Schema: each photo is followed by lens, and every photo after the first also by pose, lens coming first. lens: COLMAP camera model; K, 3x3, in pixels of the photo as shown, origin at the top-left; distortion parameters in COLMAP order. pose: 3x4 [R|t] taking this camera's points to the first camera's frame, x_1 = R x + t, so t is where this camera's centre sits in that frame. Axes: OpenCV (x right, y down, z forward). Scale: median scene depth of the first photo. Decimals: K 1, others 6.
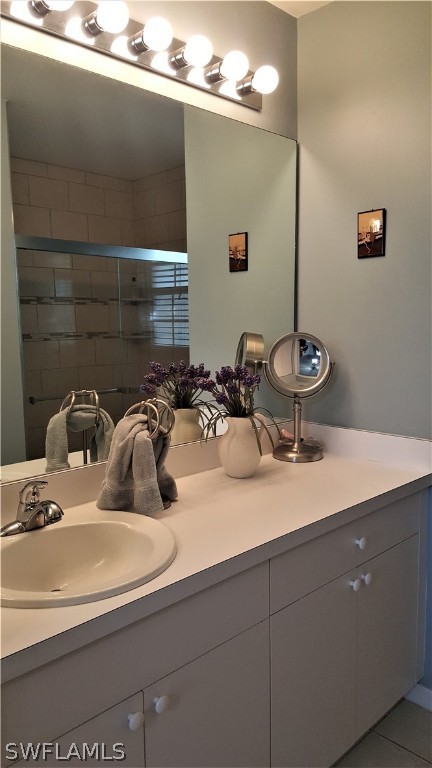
lens RADIAL K [[565.1, 0, 216.1], [0, 565.1, 382.7], [0, 0, 1]] dist [0.052522, -0.034195]
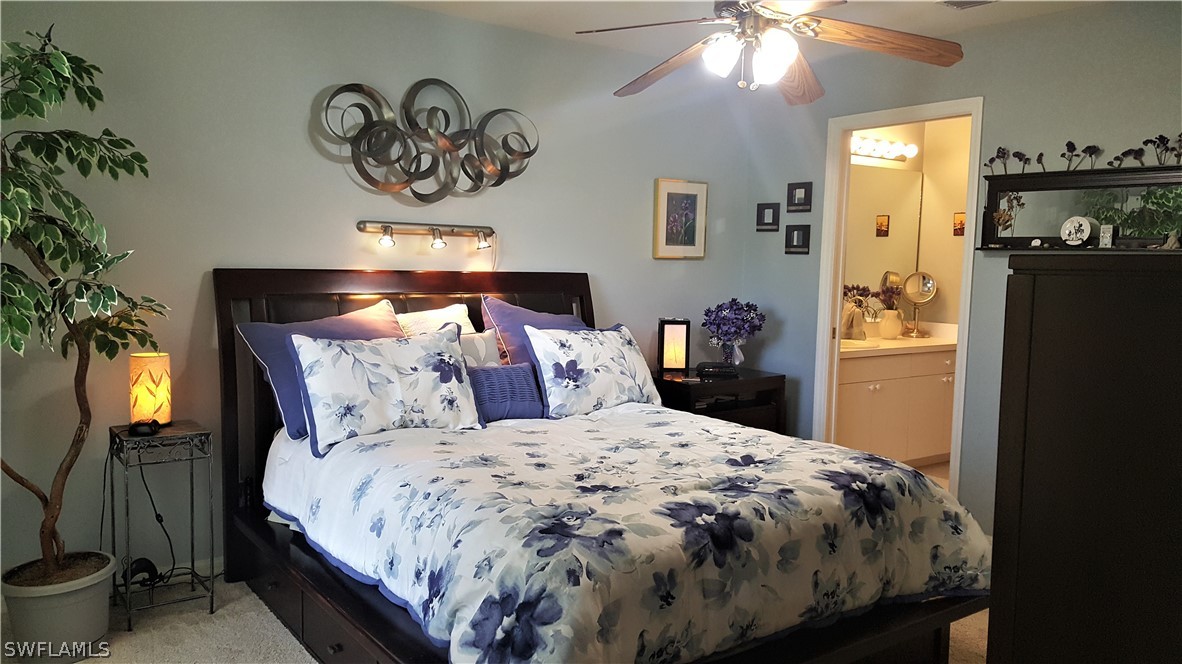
lens RADIAL K [[869.7, 0, 590.9], [0, 869.7, 337.2], [0, 0, 1]] dist [0.052522, -0.034195]
pose [[0.987009, 0.043835, -0.154569, -0.494711], [-0.046315, 0.998849, -0.012478, 0.225511], [0.153844, 0.019475, 0.987903, -2.143905]]
